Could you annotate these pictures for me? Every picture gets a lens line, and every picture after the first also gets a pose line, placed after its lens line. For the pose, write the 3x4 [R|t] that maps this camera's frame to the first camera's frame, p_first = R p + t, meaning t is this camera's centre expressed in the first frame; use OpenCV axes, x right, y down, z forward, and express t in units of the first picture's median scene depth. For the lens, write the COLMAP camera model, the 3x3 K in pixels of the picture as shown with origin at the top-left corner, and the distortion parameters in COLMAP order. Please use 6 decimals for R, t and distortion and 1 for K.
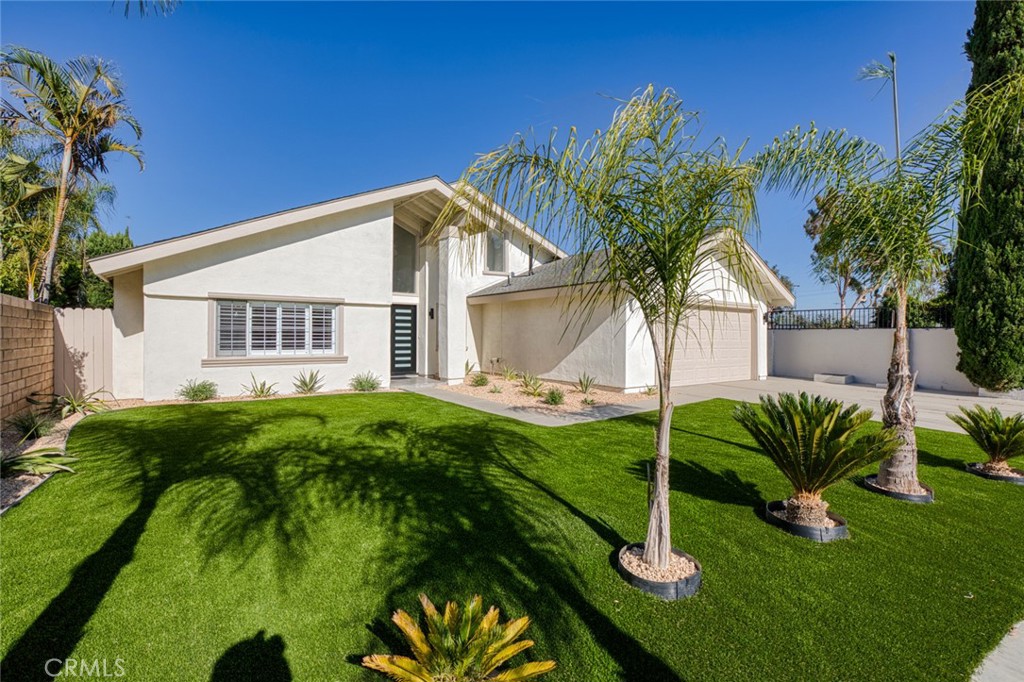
lens RADIAL K [[462.5, 0, 519.1], [0, 462.5, 336.4], [0, 0, 1]] dist [0.002045, 0.000062]
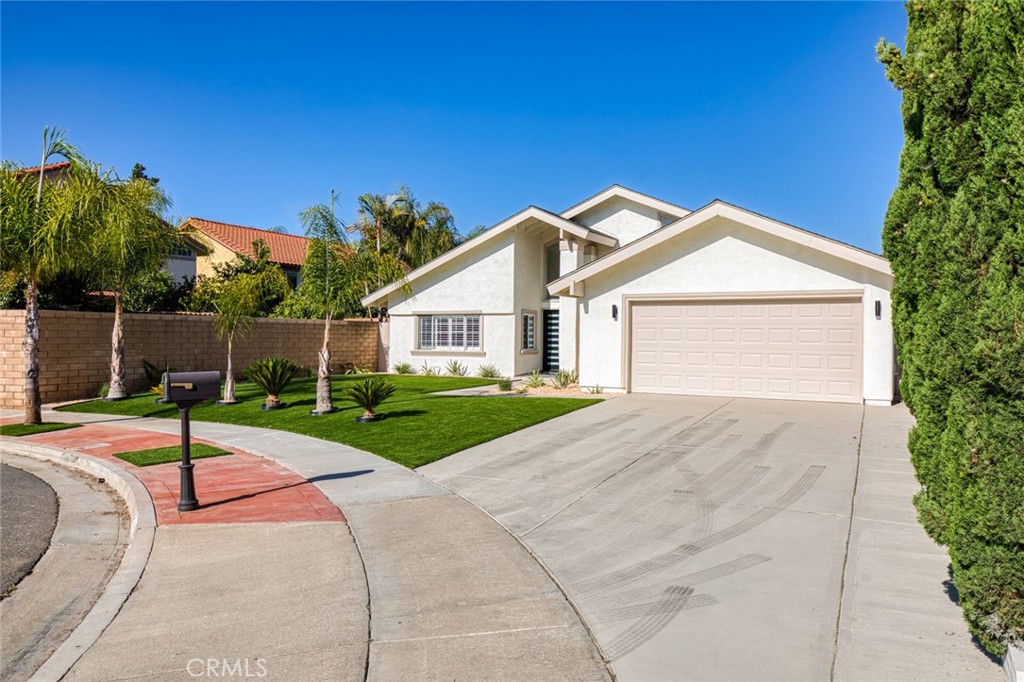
lens RADIAL K [[749.1, 0, 512.0], [0, 749.1, 341.0], [0, 0, 1]] dist [0.029223, -0.000336]
pose [[0.419247, 0.002802, -0.907868, 1.750374], [-0.007033, 0.999975, -0.000162, 0.010093], [0.907845, 0.006453, 0.419257, 0.145401]]
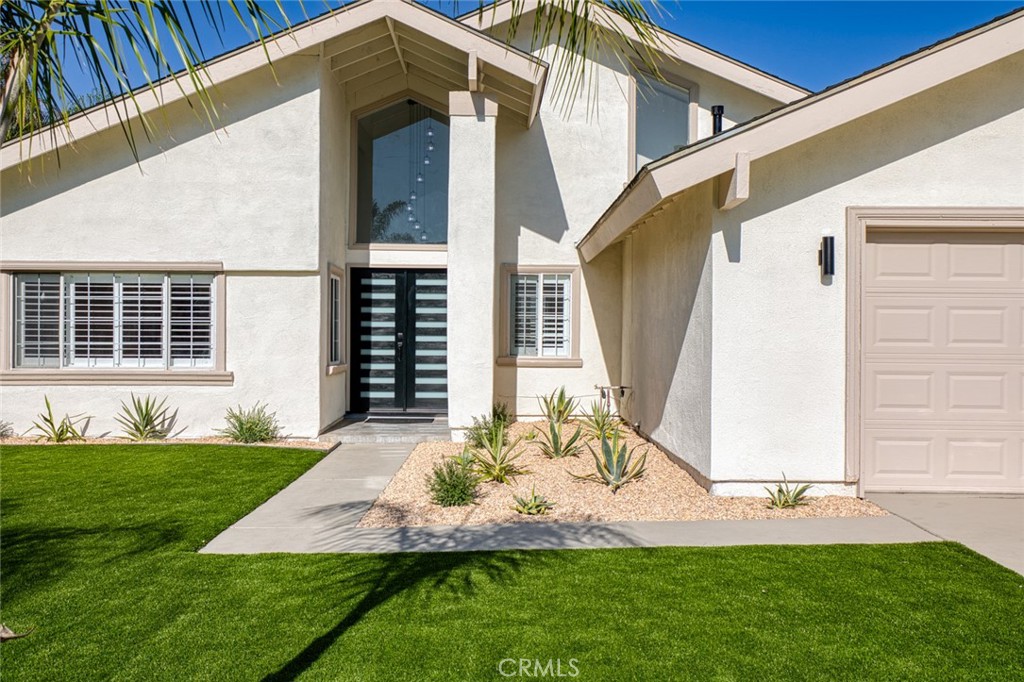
lens RADIAL K [[964.0, 0, 512.0], [0, 964.0, 341.0], [0, 0, 1]] dist [0.042003, -0.000087]
pose [[0.800148, 0.002962, -0.599795, 0.554800], [-0.001964, 0.999995, 0.002318, 0.004405], [0.599799, -0.000676, 0.800150, 0.331738]]
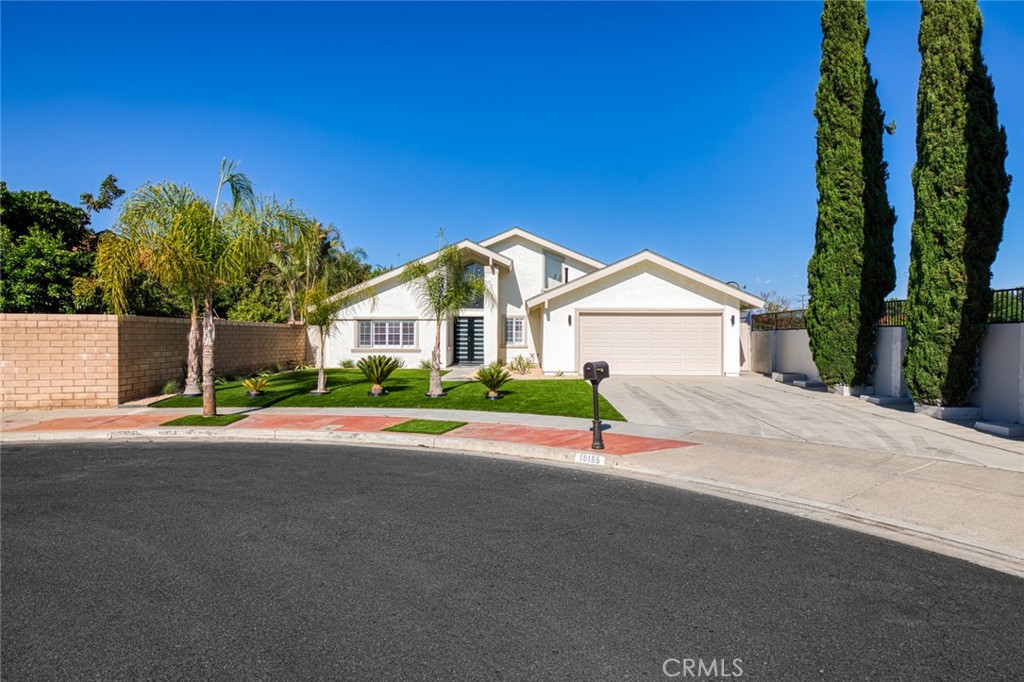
lens RADIAL K [[628.5, 0, 512.0], [0, 628.5, 341.0], [0, 0, 1]] dist [0.002477, 0.000049]
pose [[0.779358, 0.000352, -0.626578, 1.461551], [0.000895, 0.999998, 0.001675, 0.008324], [0.626578, -0.001866, 0.779357, -0.677624]]
